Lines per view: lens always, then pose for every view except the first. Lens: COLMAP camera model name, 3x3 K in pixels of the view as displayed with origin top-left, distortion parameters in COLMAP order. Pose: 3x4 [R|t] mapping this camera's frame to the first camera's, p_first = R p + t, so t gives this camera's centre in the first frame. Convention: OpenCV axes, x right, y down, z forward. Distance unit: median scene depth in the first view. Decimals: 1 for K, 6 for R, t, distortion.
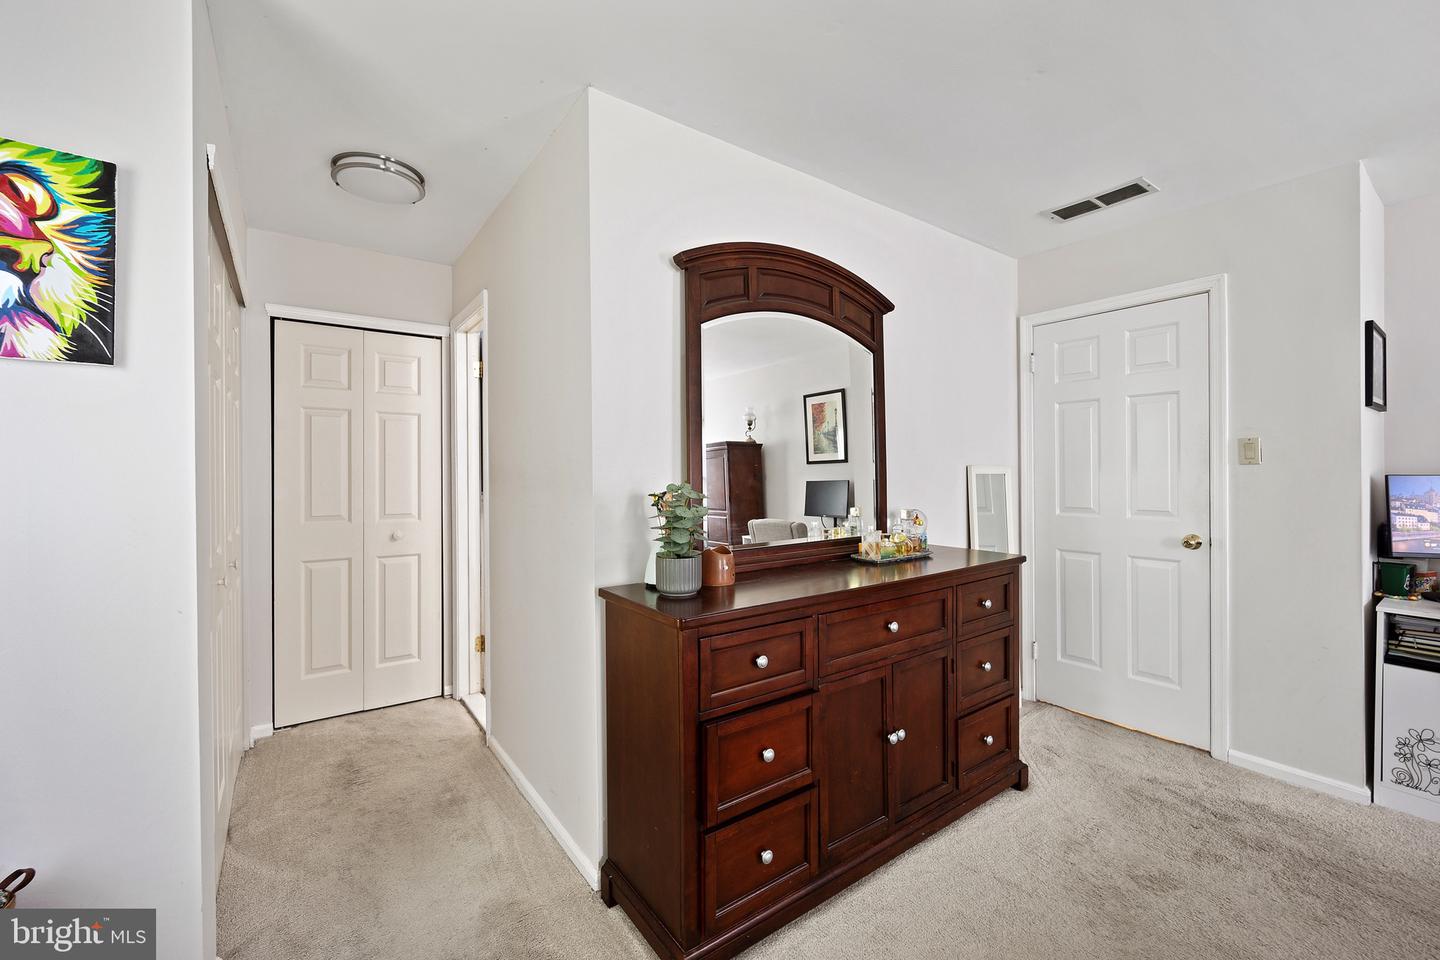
lens RADIAL K [[603.0, 0, 713.5], [0, 603.0, 479.0], [0, 0, 1]] dist [-0.007005, 0.000124]
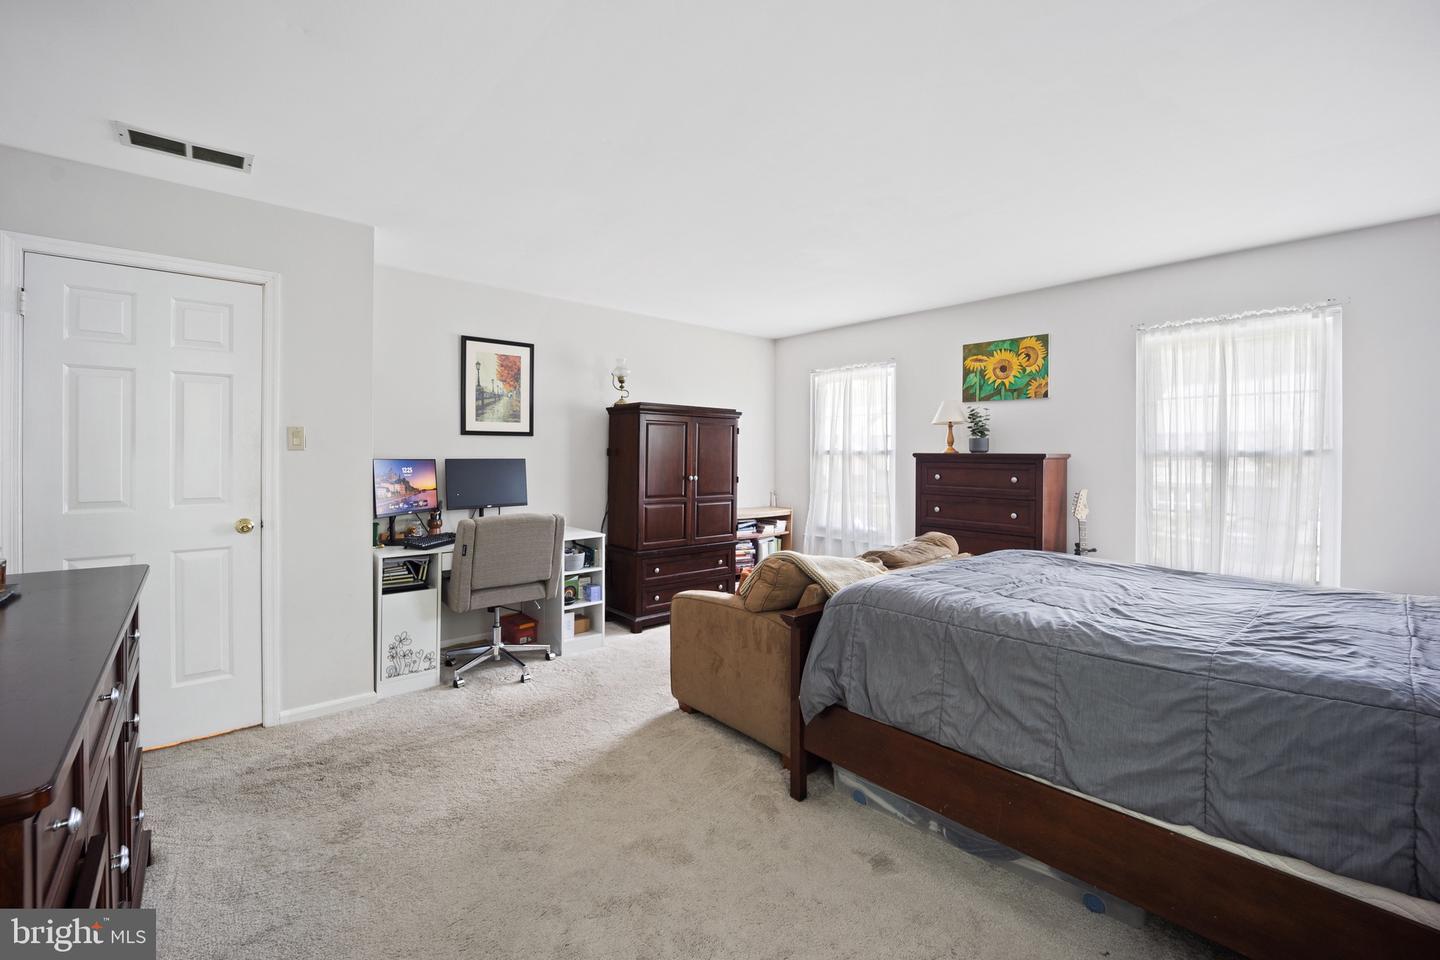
lens RADIAL K [[612.5, 0, 725.3], [0, 612.5, 458.0], [0, 0, 1]] dist [-0.000379, -0.008214]
pose [[-0.119109, -0.001148, 0.992880, -0.358323], [0.008820, 0.999959, 0.002214, -0.005227], [-0.992842, 0.009021, -0.119094, 0.350933]]
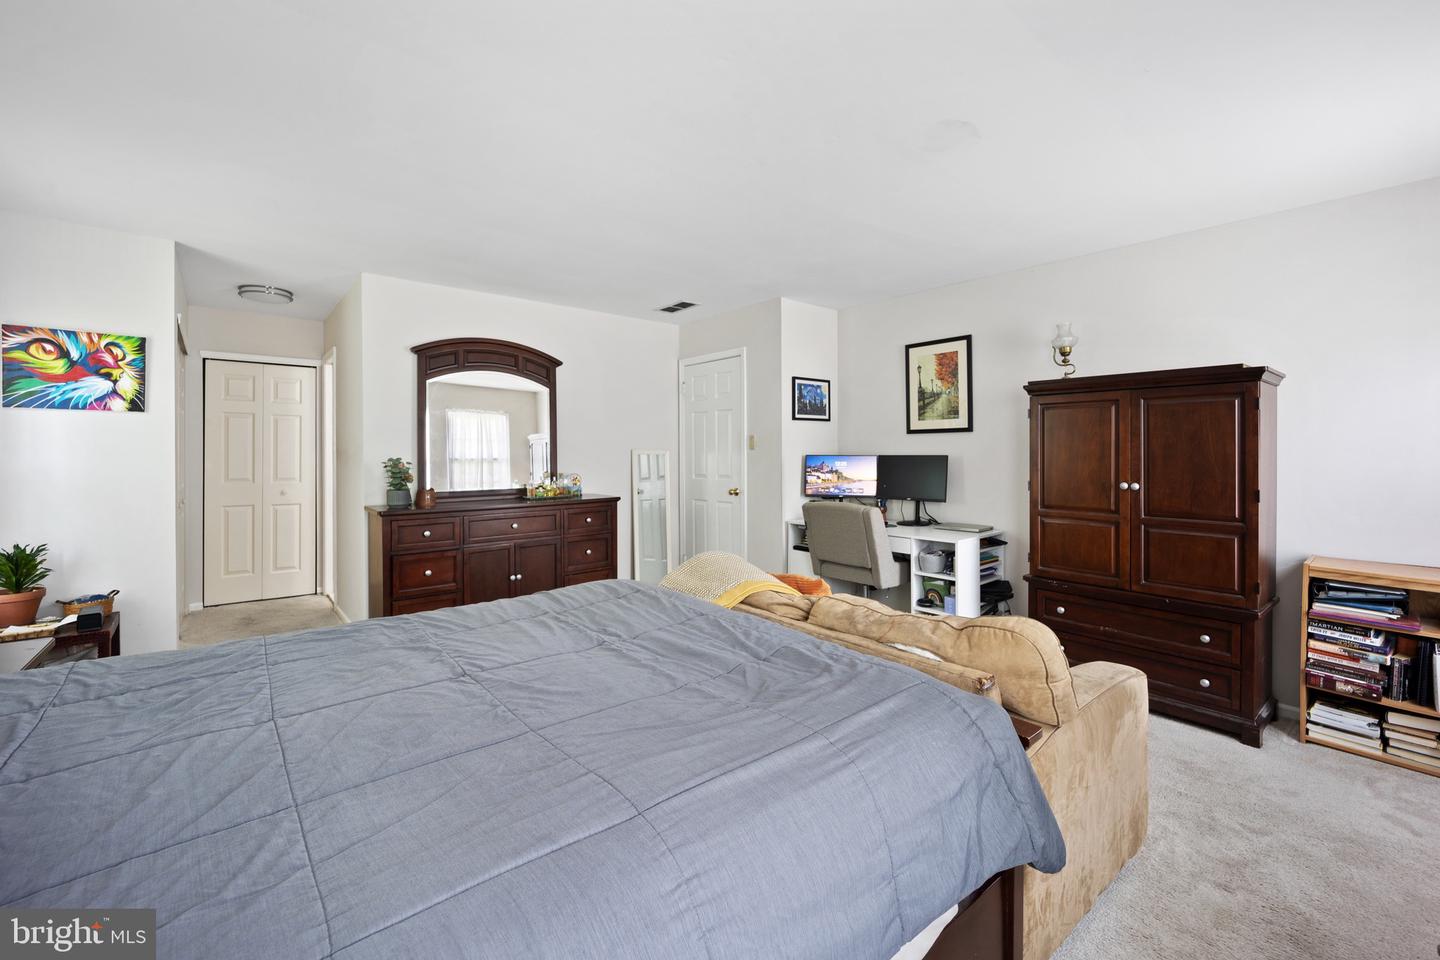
lens RADIAL K [[612.5, 0, 725.3], [0, 612.5, 458.0], [0, 0, 1]] dist [-0.000379, -0.008214]
pose [[0.996804, 0.002561, 0.079845, 0.683935], [-0.002279, 0.999991, -0.003628, 0.010638], [-0.079853, 0.003435, 0.996801, -0.954900]]
